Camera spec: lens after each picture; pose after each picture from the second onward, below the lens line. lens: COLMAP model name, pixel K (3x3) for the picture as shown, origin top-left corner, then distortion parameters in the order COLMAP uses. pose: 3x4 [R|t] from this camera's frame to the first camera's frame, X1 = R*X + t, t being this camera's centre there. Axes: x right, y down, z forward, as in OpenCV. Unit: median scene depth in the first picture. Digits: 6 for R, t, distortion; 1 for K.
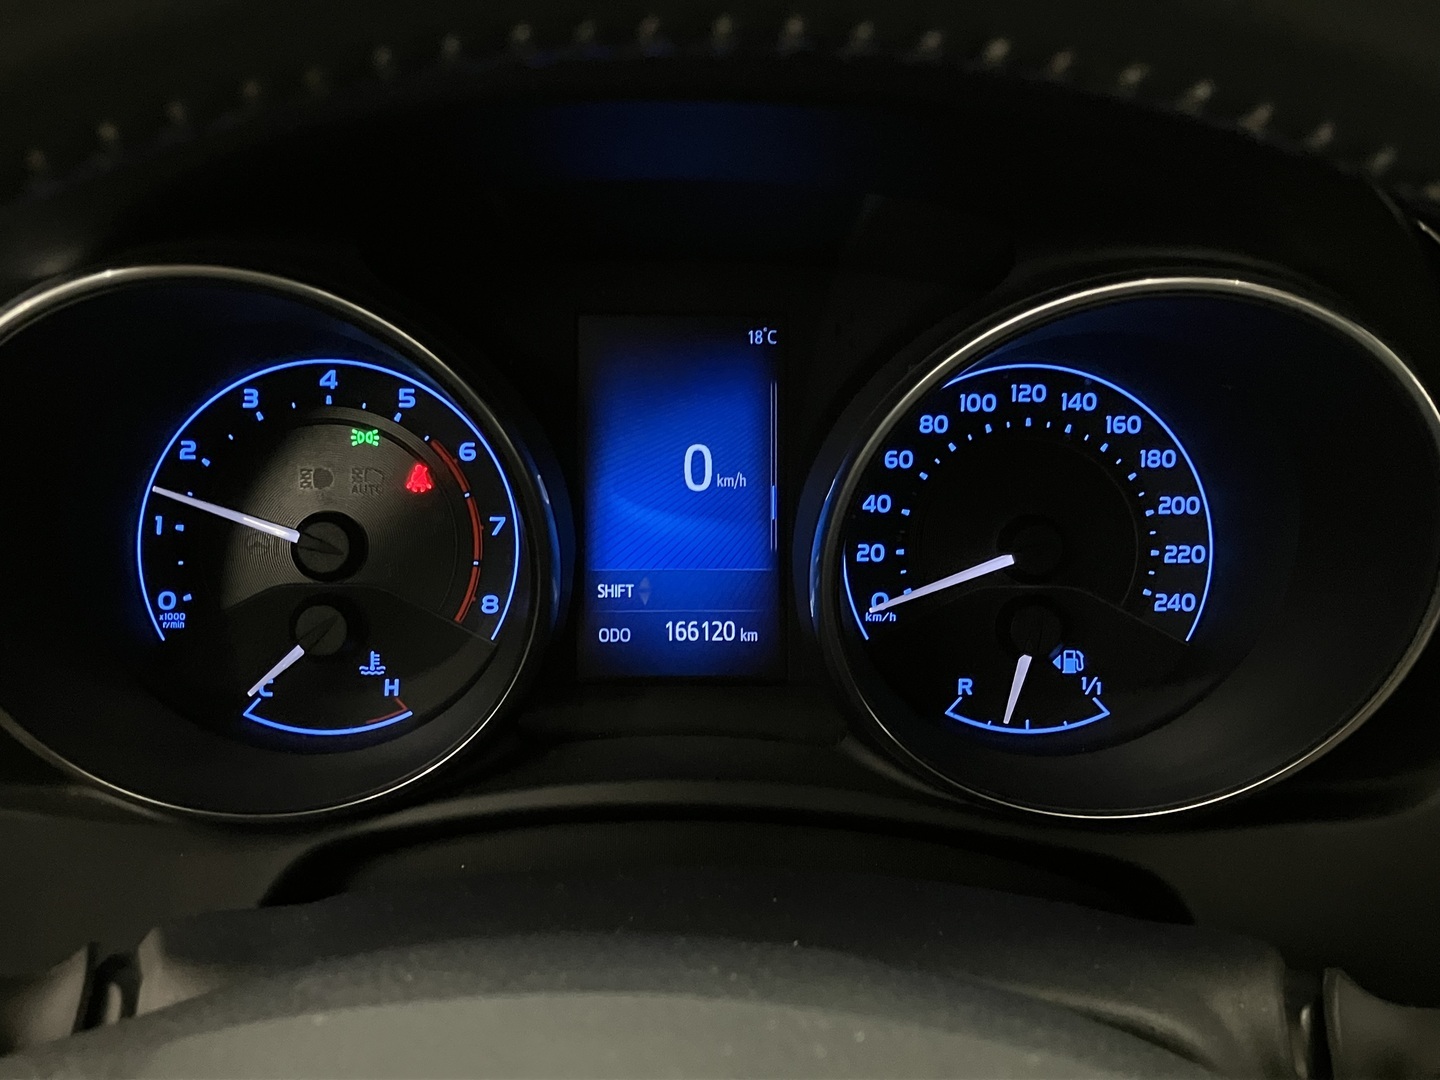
lens RADIAL K [[1545.6, 0, 718.1], [0, 1545.6, 351.6], [0, 0, 1]] dist [0.471196, -0.001279]
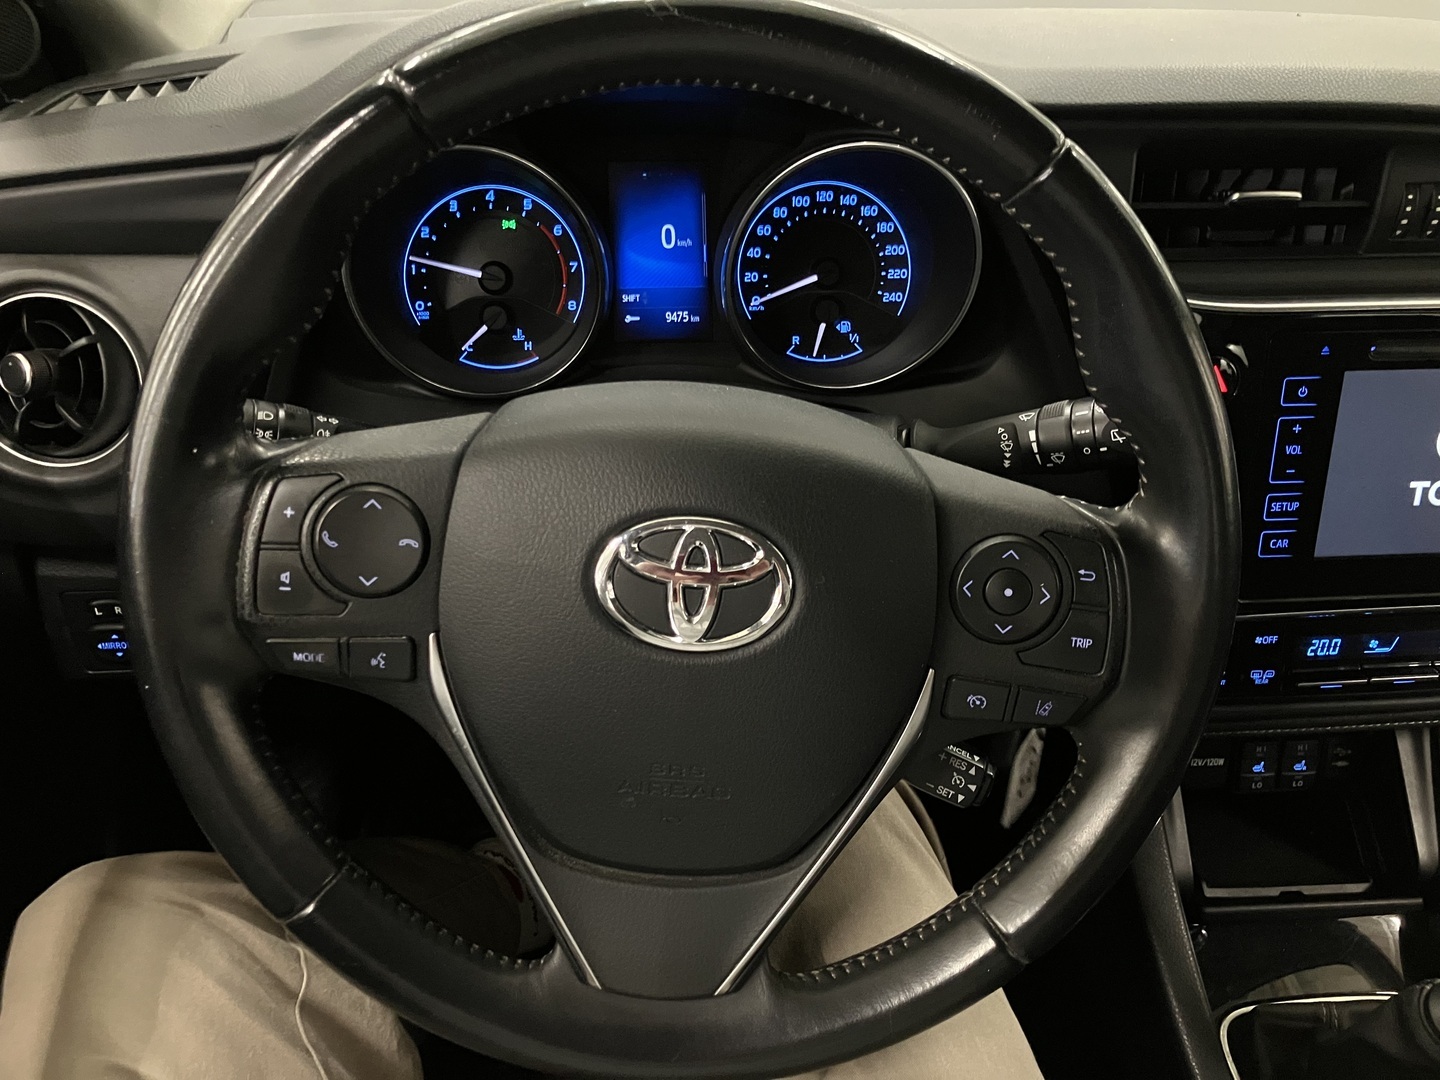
lens RADIAL K [[1216.7, 0, 720.0], [0, 1216.7, 540.0], [0, 0, 1]] dist [0.027746, 0.004179]
pose [[0.998985, -0.029639, 0.033915, -0.010824], [0.018971, 0.959813, 0.280000, 0.008147], [-0.040851, -0.279072, 0.959401, -0.665435]]
